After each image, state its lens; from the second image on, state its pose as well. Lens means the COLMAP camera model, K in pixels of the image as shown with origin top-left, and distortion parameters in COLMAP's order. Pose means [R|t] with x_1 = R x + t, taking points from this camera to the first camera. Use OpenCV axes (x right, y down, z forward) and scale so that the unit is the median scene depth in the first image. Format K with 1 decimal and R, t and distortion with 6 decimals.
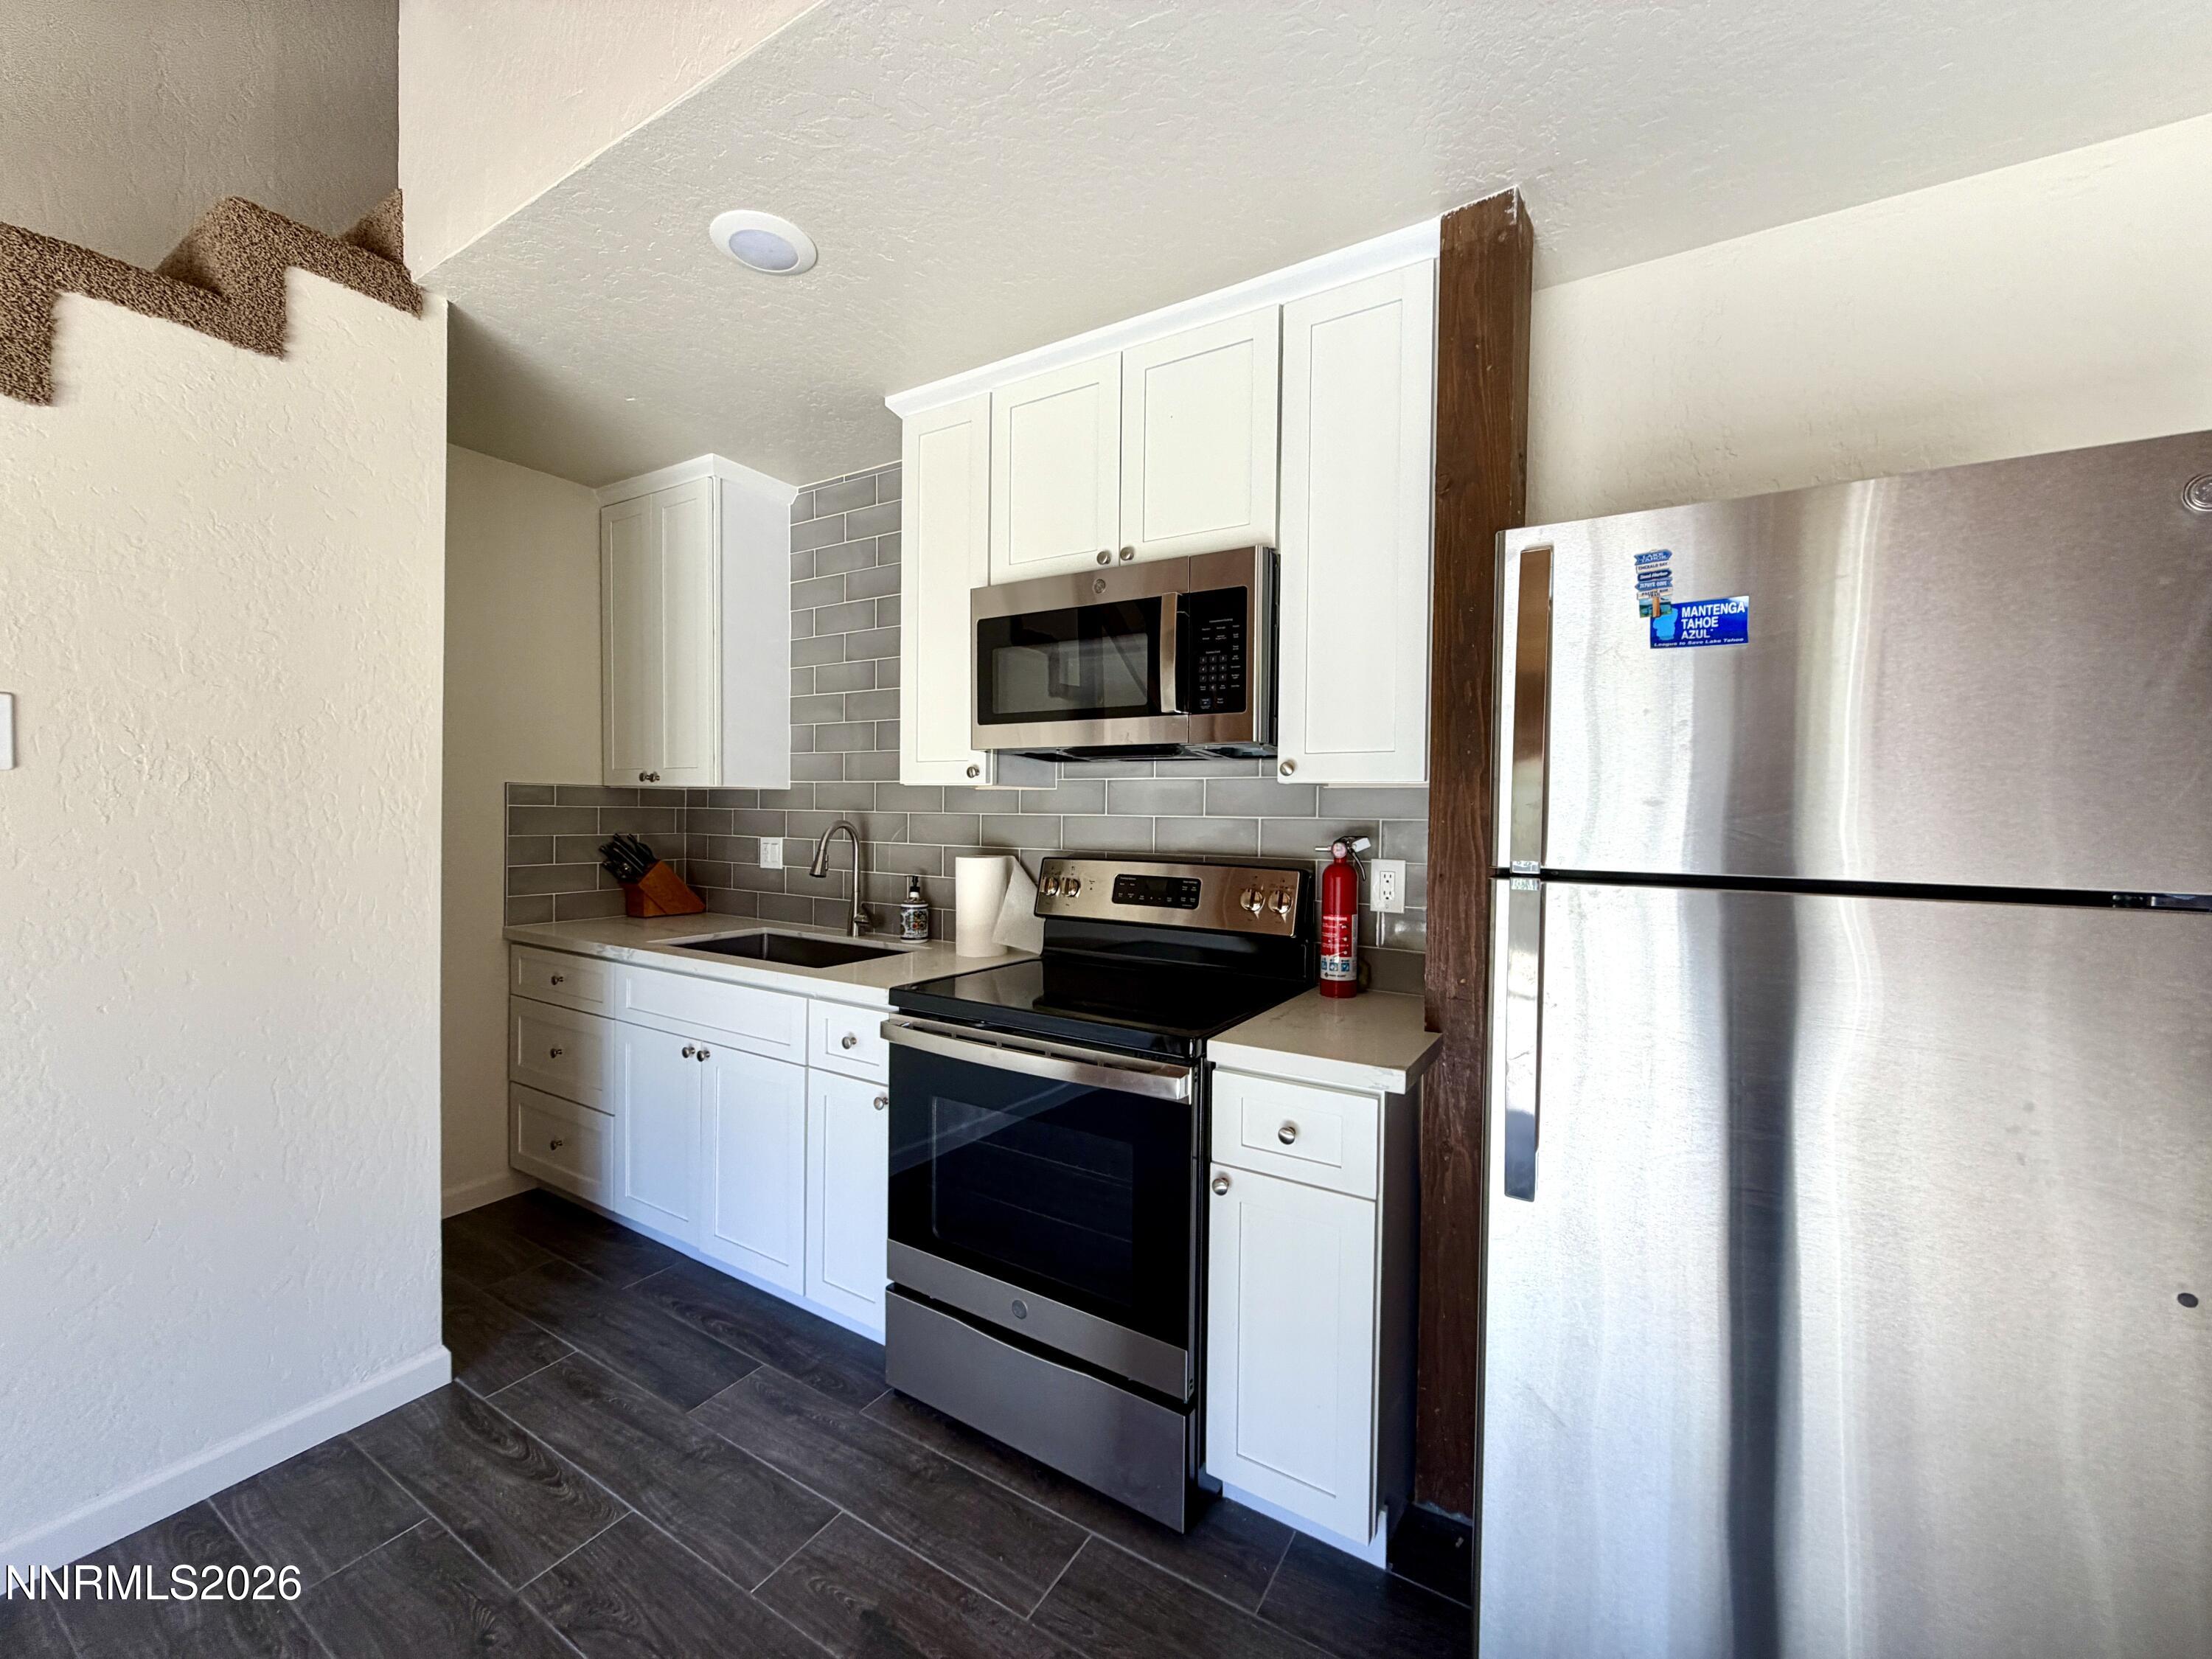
lens RADIAL K [[881.4, 0, 1100.5], [0, 881.4, 831.8], [0, 0, 1]] dist [0.000106, -0.000391]
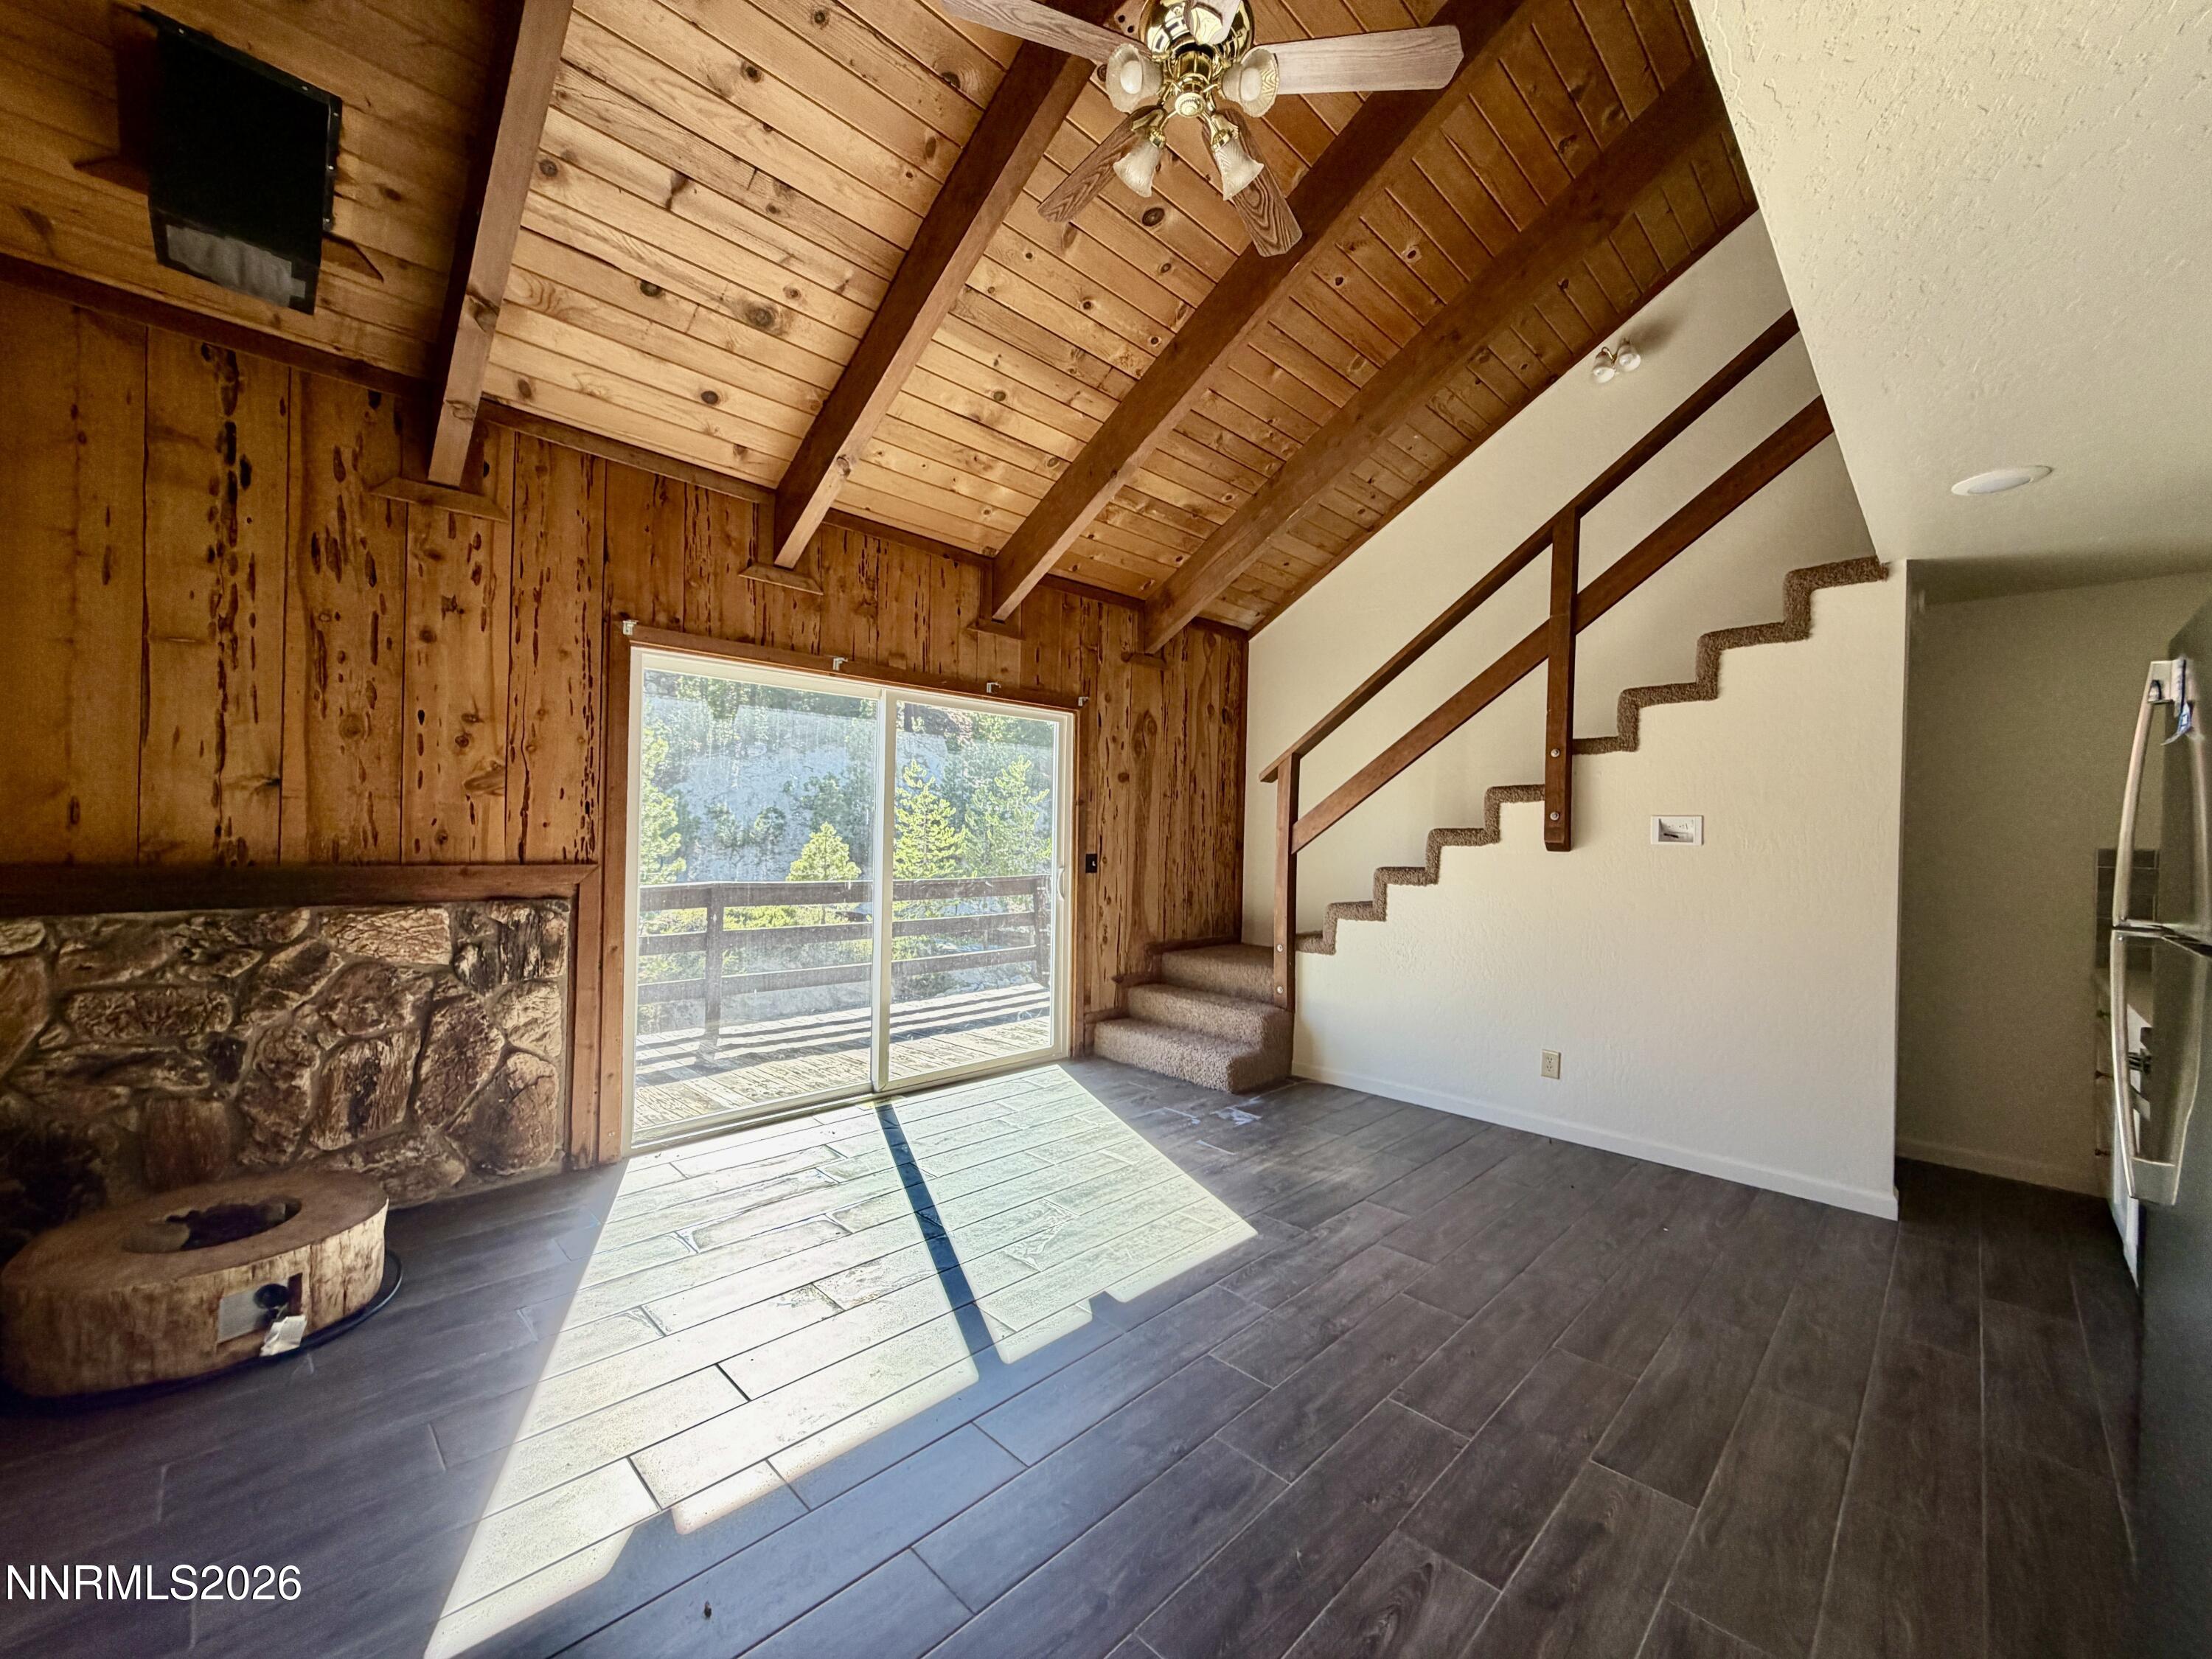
lens RADIAL K [[881.4, 0, 1100.5], [0, 881.4, 831.8], [0, 0, 1]] dist [0.000106, -0.000391]
pose [[-0.236430, -0.020631, -0.971430, 1.075813], [-0.045304, 0.998921, -0.010189, -0.003724], [0.970592, 0.041601, -0.237109, -0.055316]]
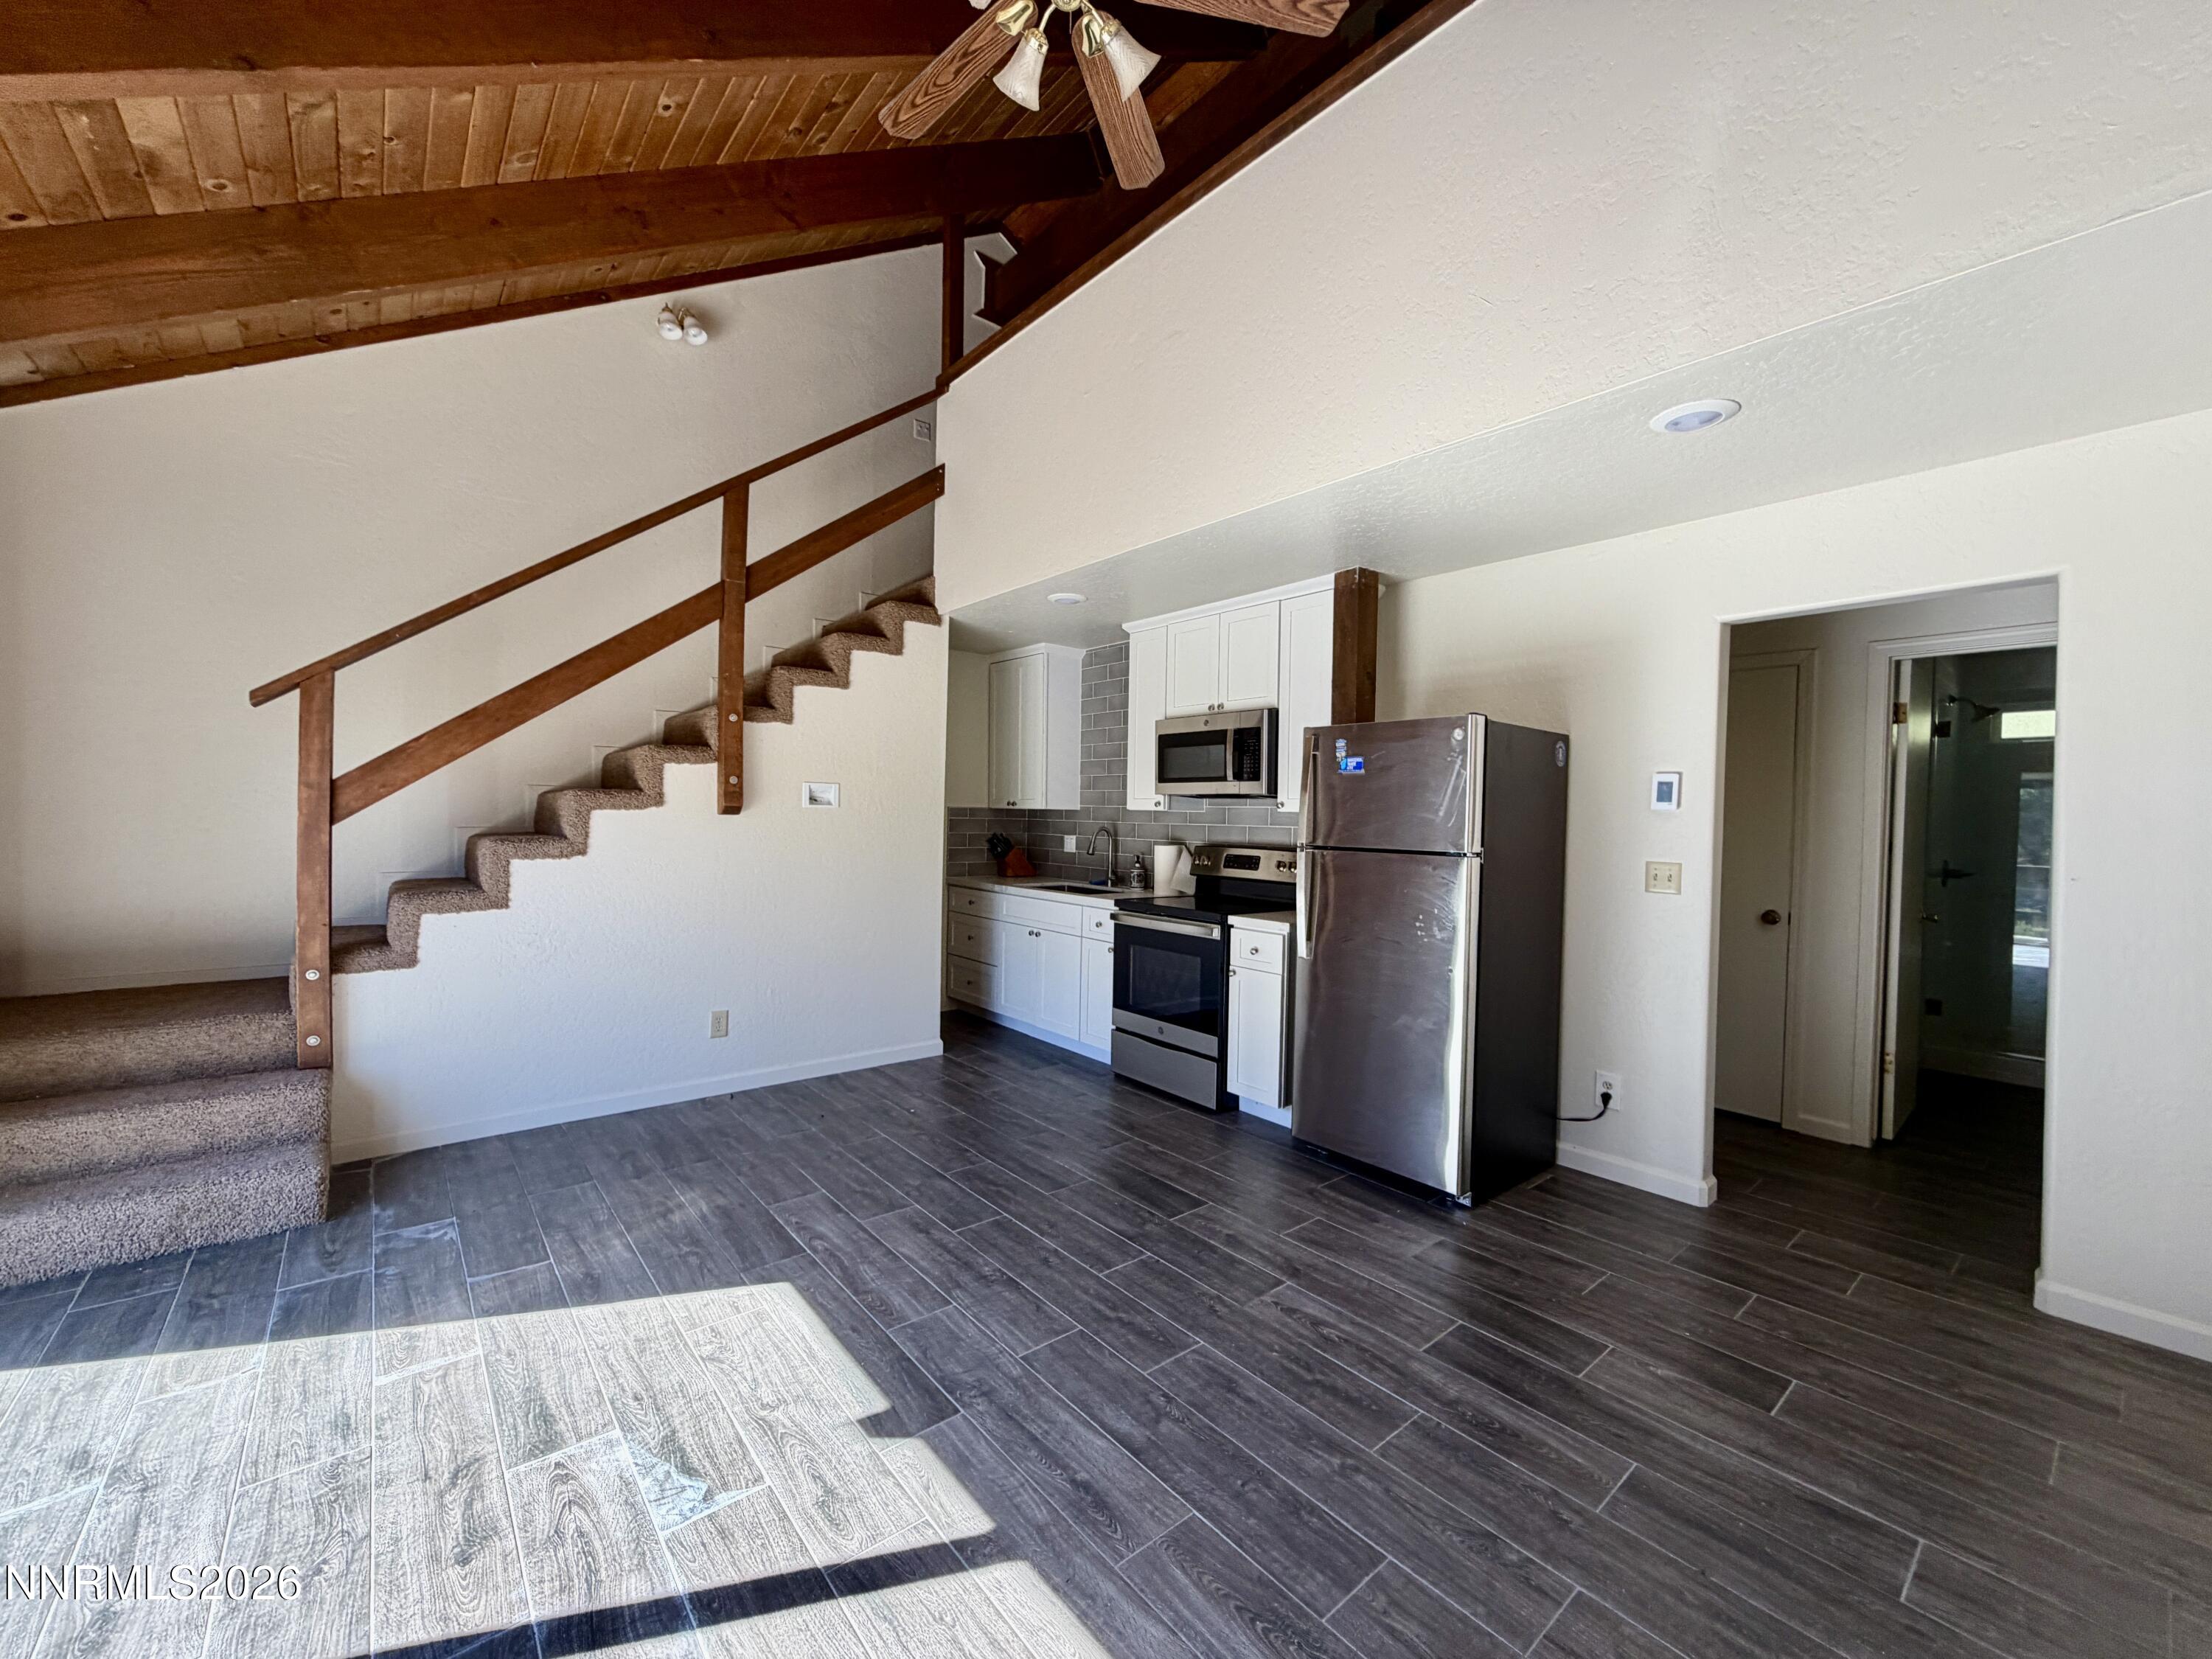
lens RADIAL K [[881.4, 0, 1100.5], [0, 881.4, 831.8], [0, 0, 1]] dist [0.000106, -0.000391]
pose [[0.945133, 0.010417, -0.326520, 0.424167], [-0.012805, 0.999905, -0.005166, 0.011263], [0.326435, 0.009063, 0.945176, -1.062663]]
